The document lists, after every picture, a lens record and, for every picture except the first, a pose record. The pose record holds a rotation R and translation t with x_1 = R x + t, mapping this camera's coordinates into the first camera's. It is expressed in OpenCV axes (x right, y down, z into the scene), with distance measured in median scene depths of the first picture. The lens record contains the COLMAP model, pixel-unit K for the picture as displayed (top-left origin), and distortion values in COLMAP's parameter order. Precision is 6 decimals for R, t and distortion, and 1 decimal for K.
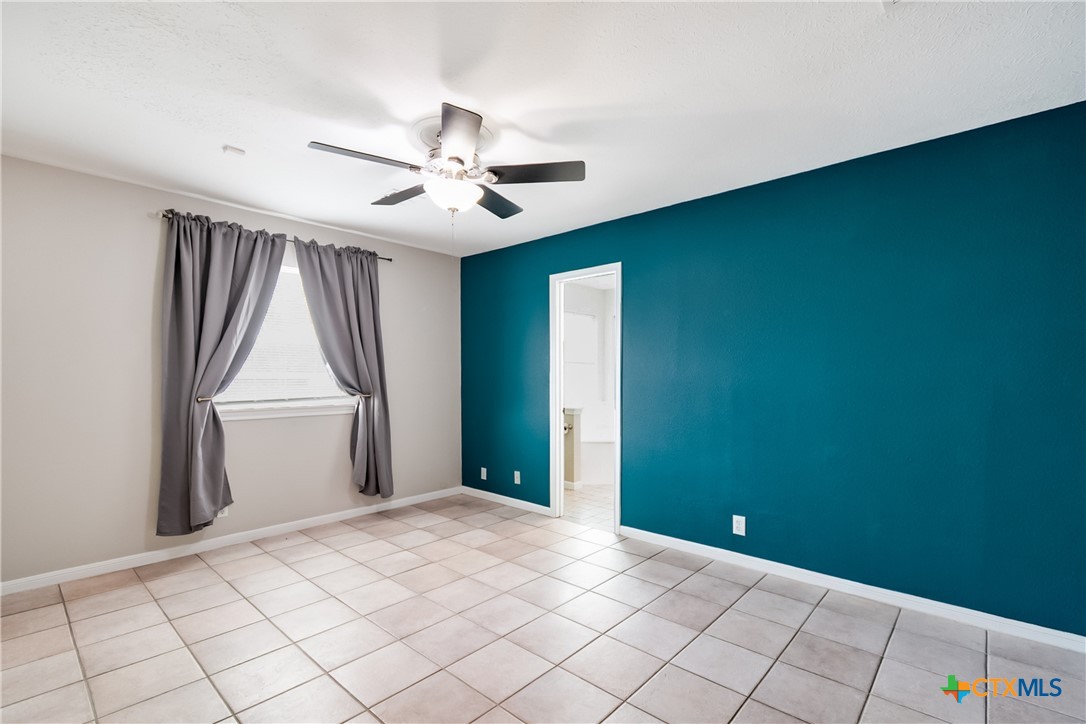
lens RADIAL K [[494.4, 0, 541.4], [0, 494.4, 384.4], [0, 0, 1]] dist [0.000214, -0.000117]
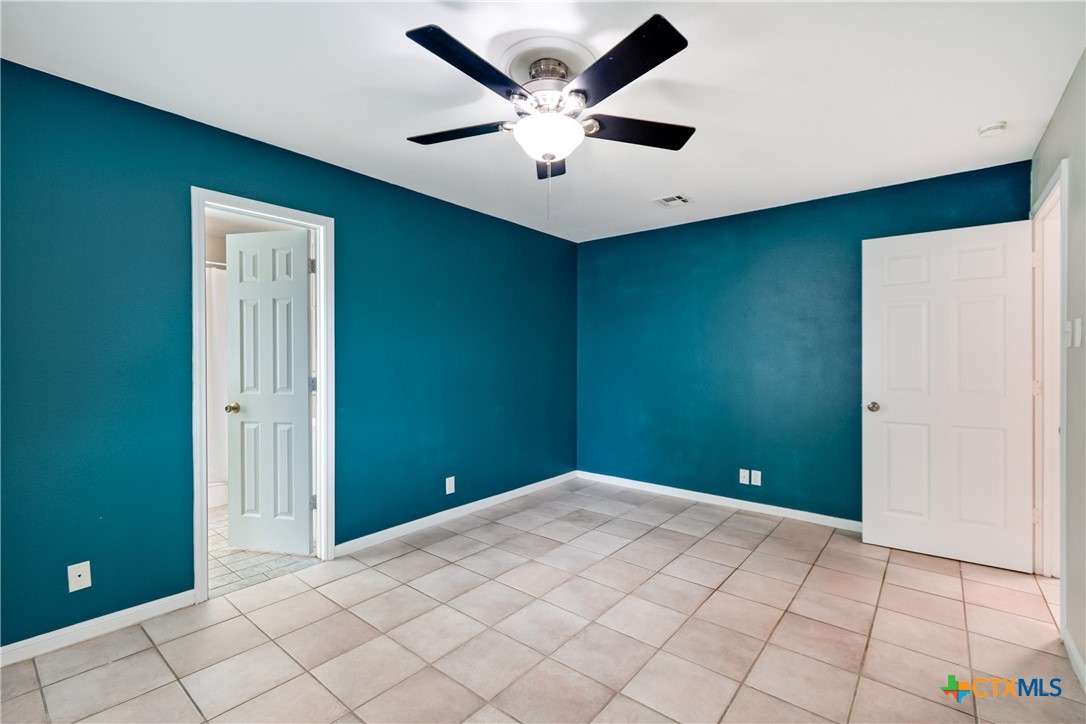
lens RADIAL K [[483.1, 0, 547.6], [0, 483.1, 353.0], [0, 0, 1]] dist [0.000782, -0.000228]
pose [[-0.054597, 0.005270, 0.998495, -0.679835], [0.019635, 0.999798, -0.004204, -0.018163], [-0.998315, 0.019376, -0.054689, 0.735426]]
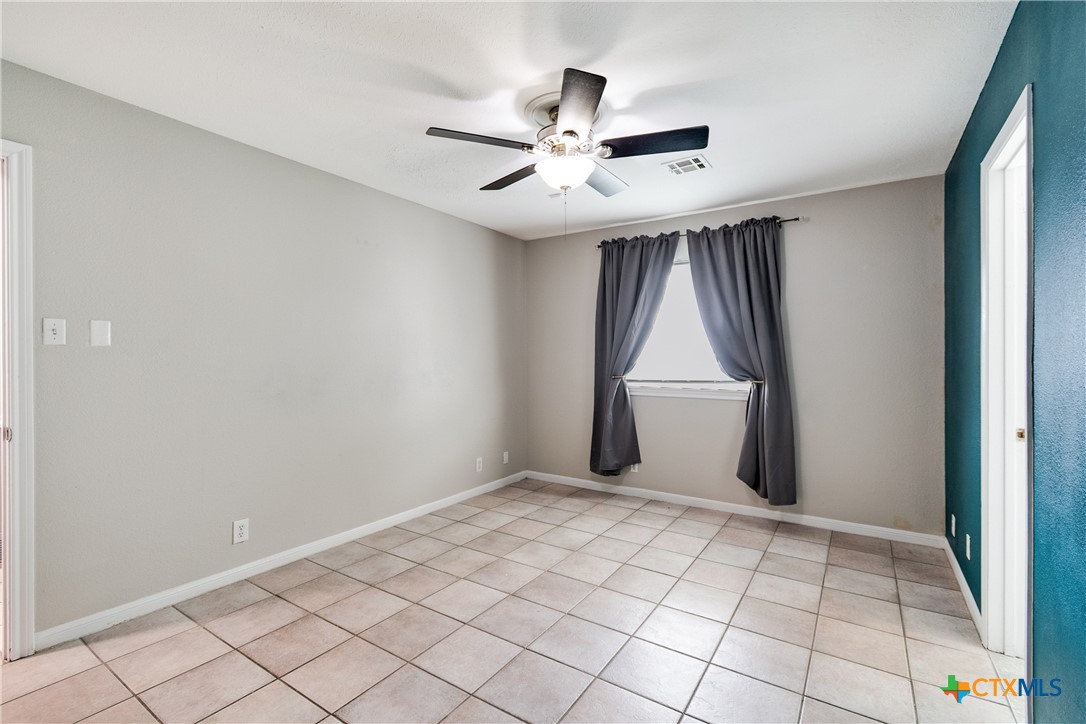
lens RADIAL K [[483.1, 0, 547.6], [0, 483.1, 353.0], [0, 0, 1]] dist [0.000782, -0.000228]
pose [[0.156415, -0.009583, -0.987645, 0.520901], [-0.022541, 0.999658, -0.013269, -0.011191], [0.987434, 0.024338, 0.156146, 0.576873]]
